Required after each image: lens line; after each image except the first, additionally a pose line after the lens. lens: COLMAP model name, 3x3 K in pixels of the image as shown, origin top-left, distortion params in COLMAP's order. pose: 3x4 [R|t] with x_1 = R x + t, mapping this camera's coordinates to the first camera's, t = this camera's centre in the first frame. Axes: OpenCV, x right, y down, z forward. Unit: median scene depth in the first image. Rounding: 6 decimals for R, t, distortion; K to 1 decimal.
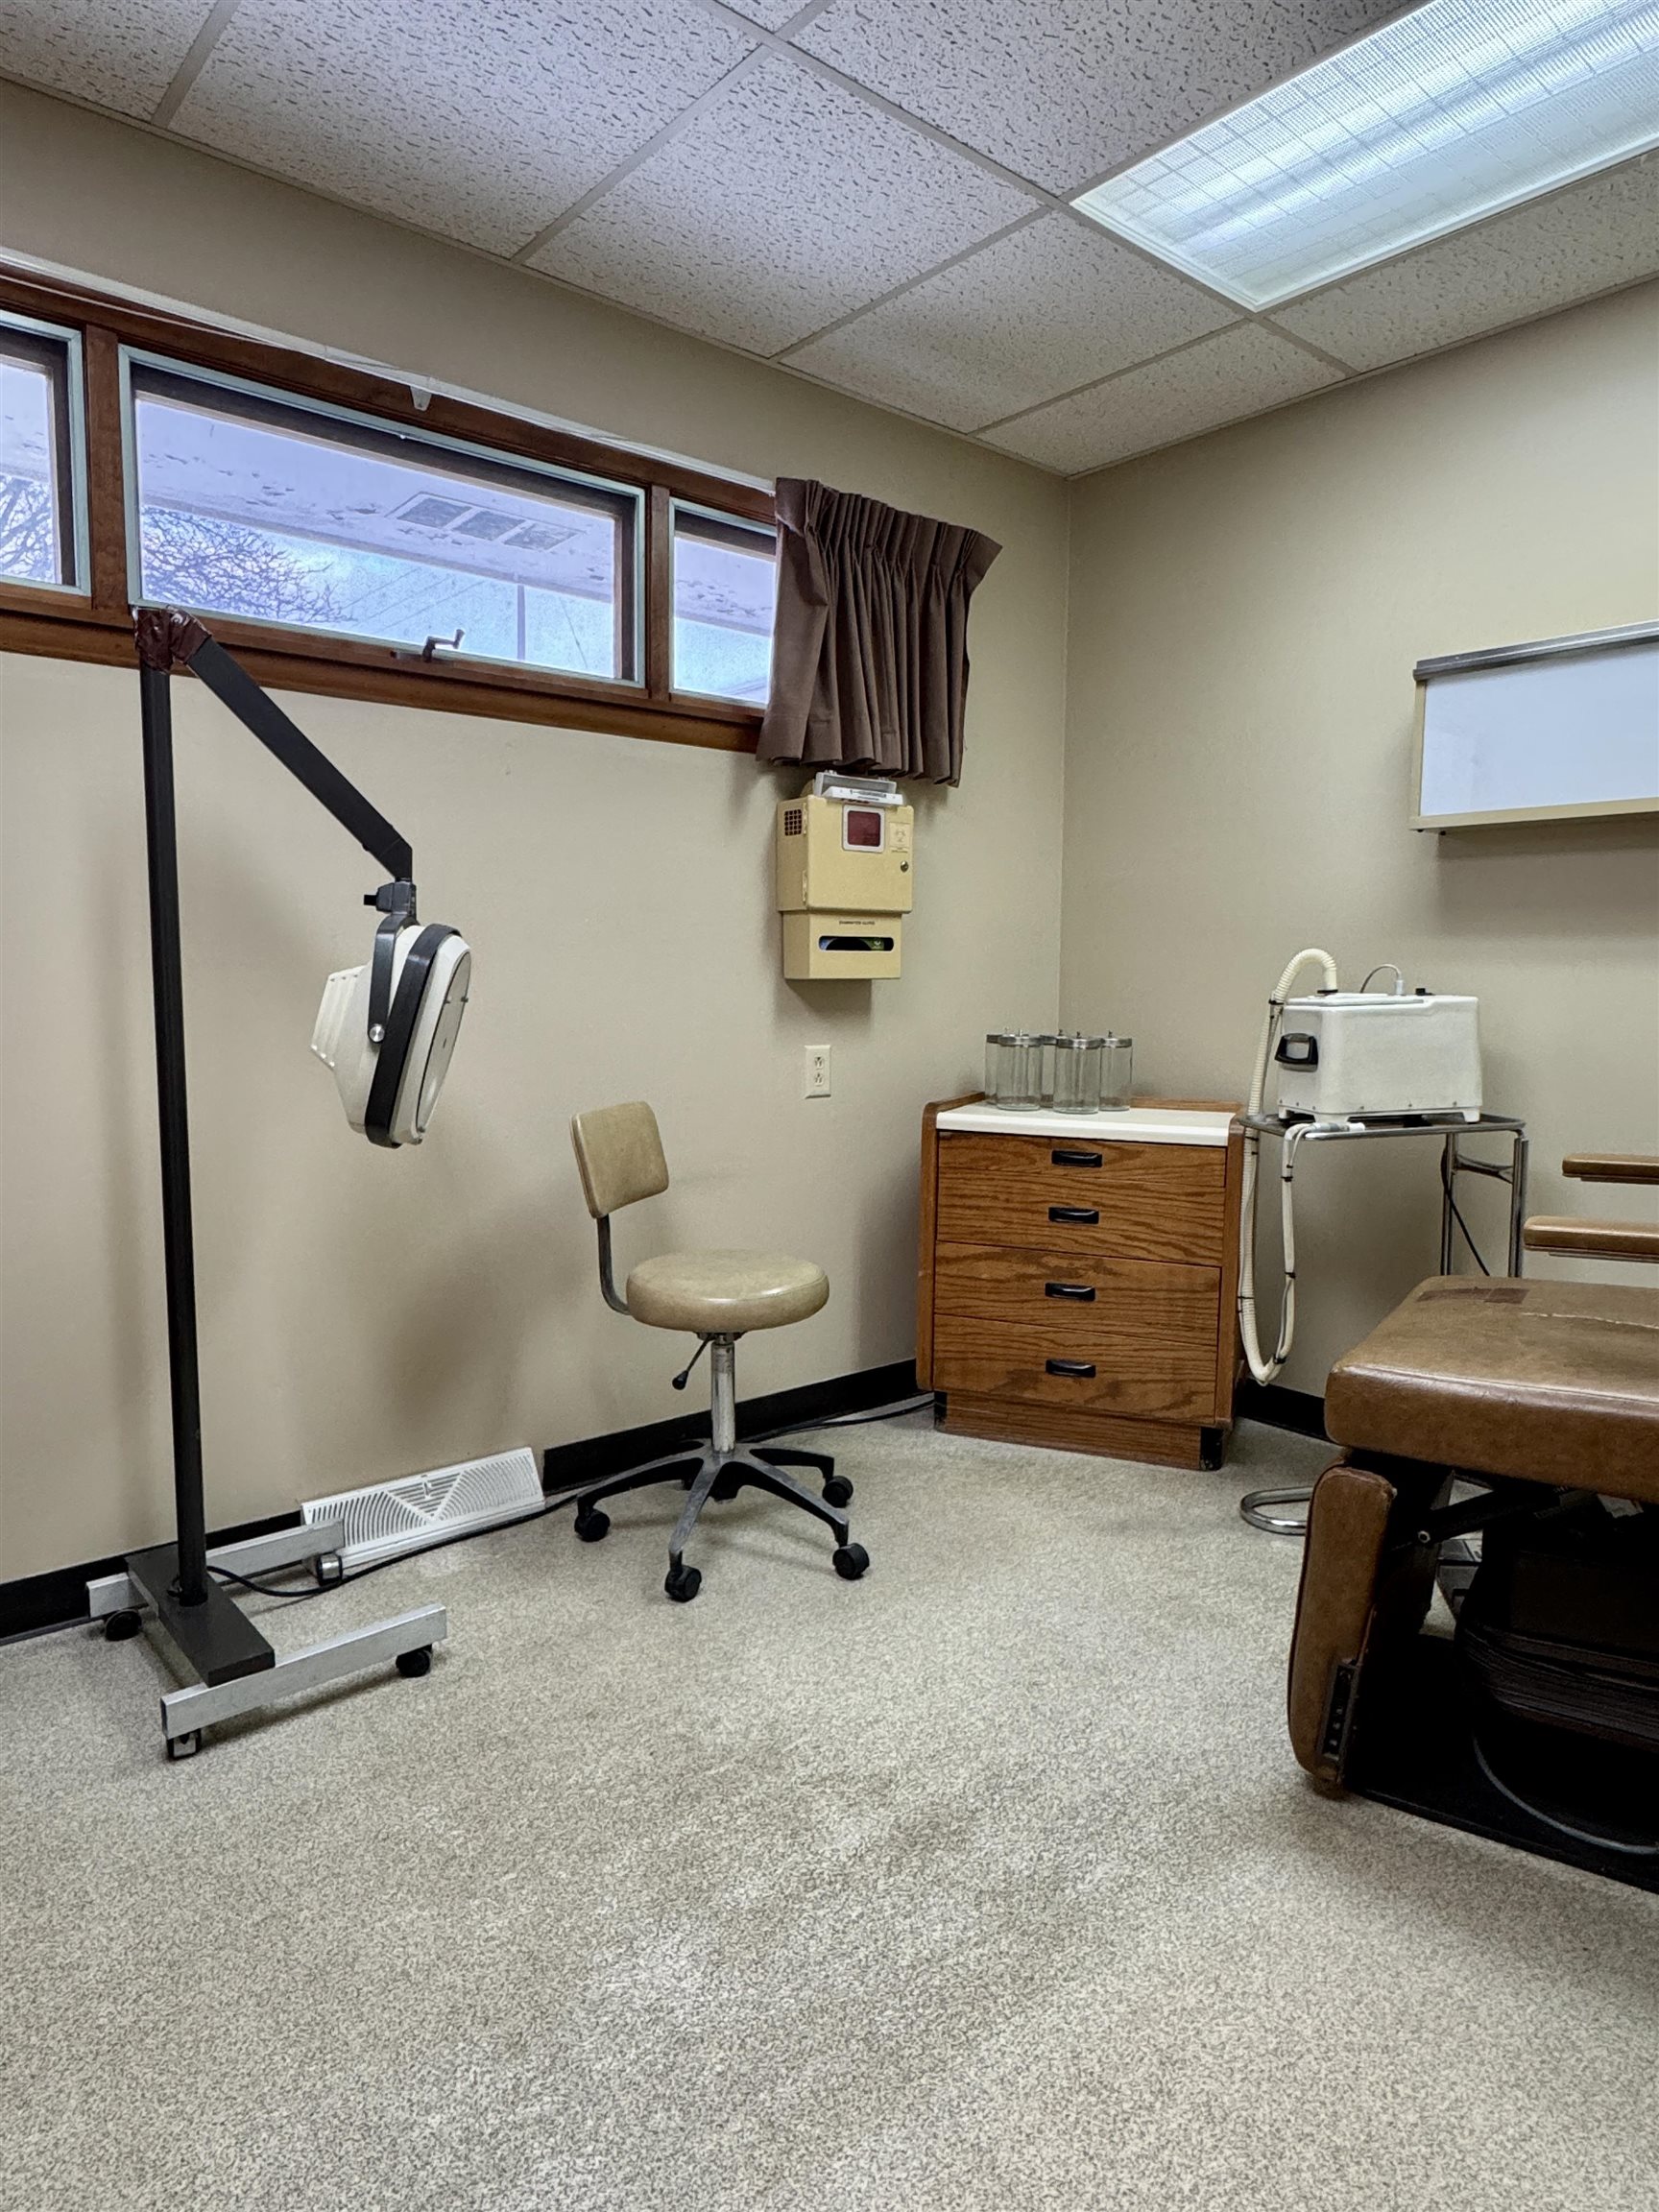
lens RADIAL K [[1329.8, 0, 833.6], [0, 1329.8, 1090.0], [0, 0, 1]] dist [0.000411, 0.003992]
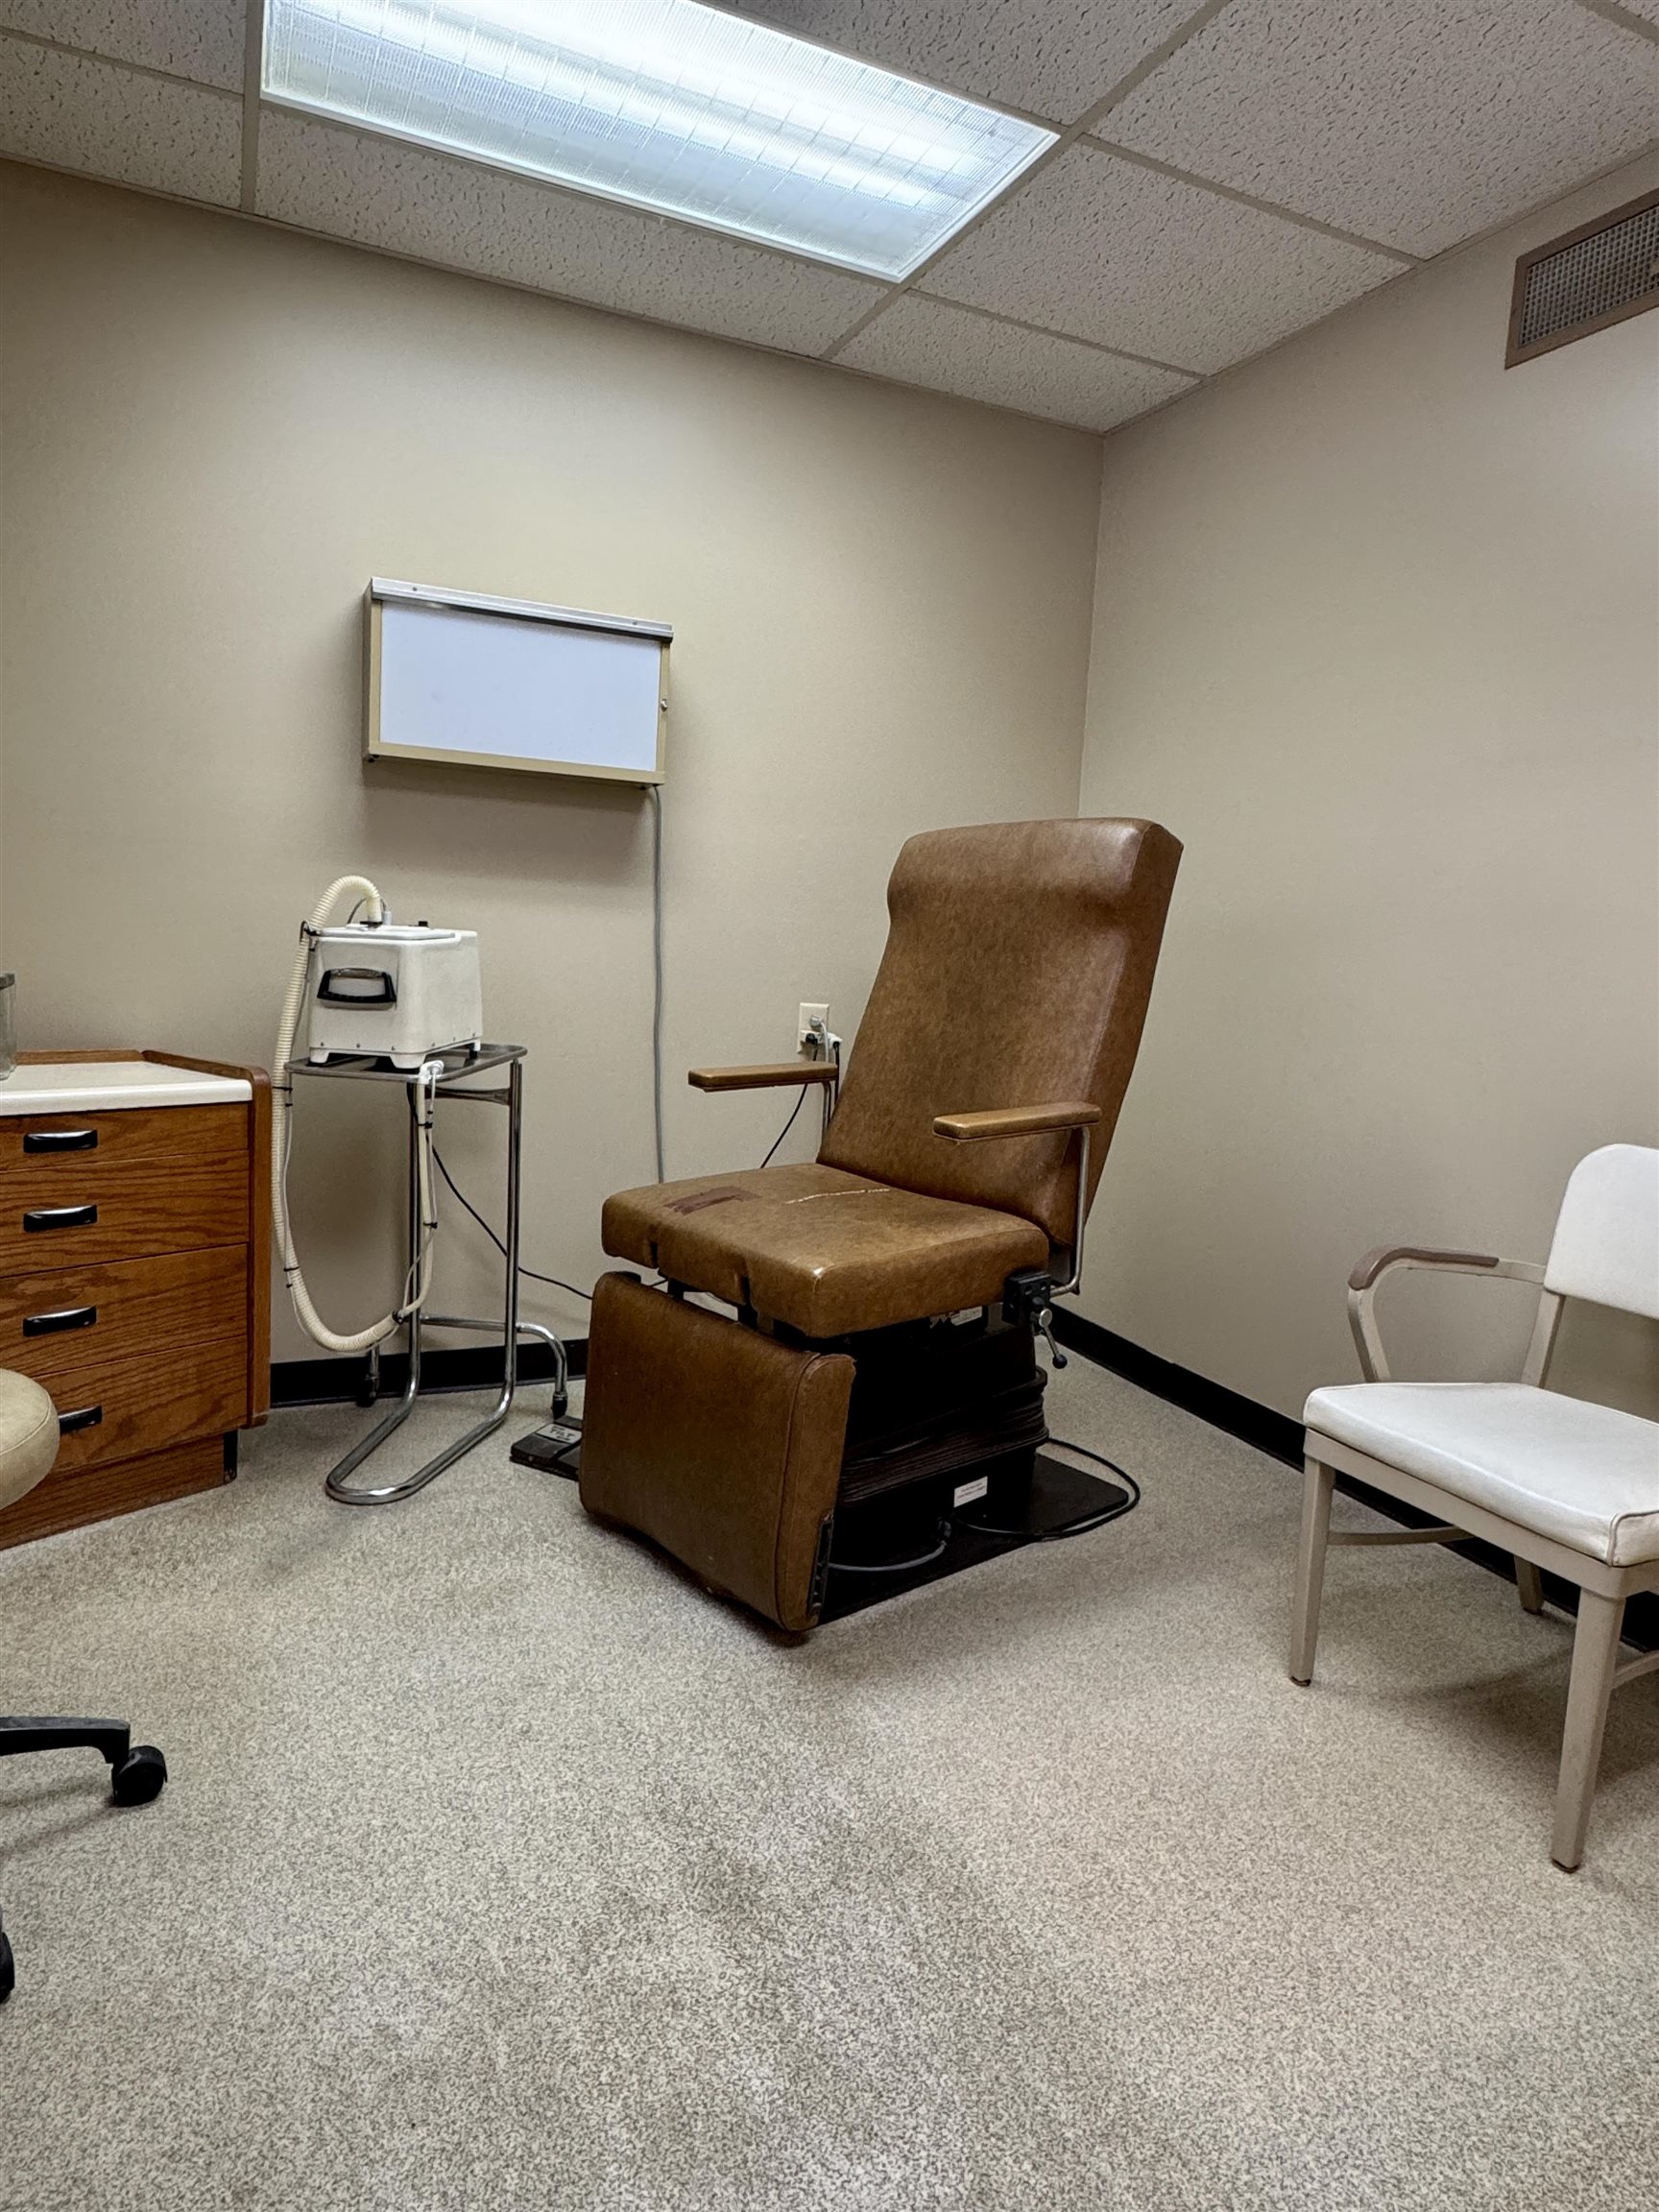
lens RADIAL K [[1329.8, 0, 833.6], [0, 1329.8, 1090.0], [0, 0, 1]] dist [0.000411, 0.003992]
pose [[0.274480, -0.104627, 0.955884, -0.438280], [0.031300, 0.994508, 0.099867, -0.039998], [-0.961083, 0.002508, 0.276247, 0.423326]]
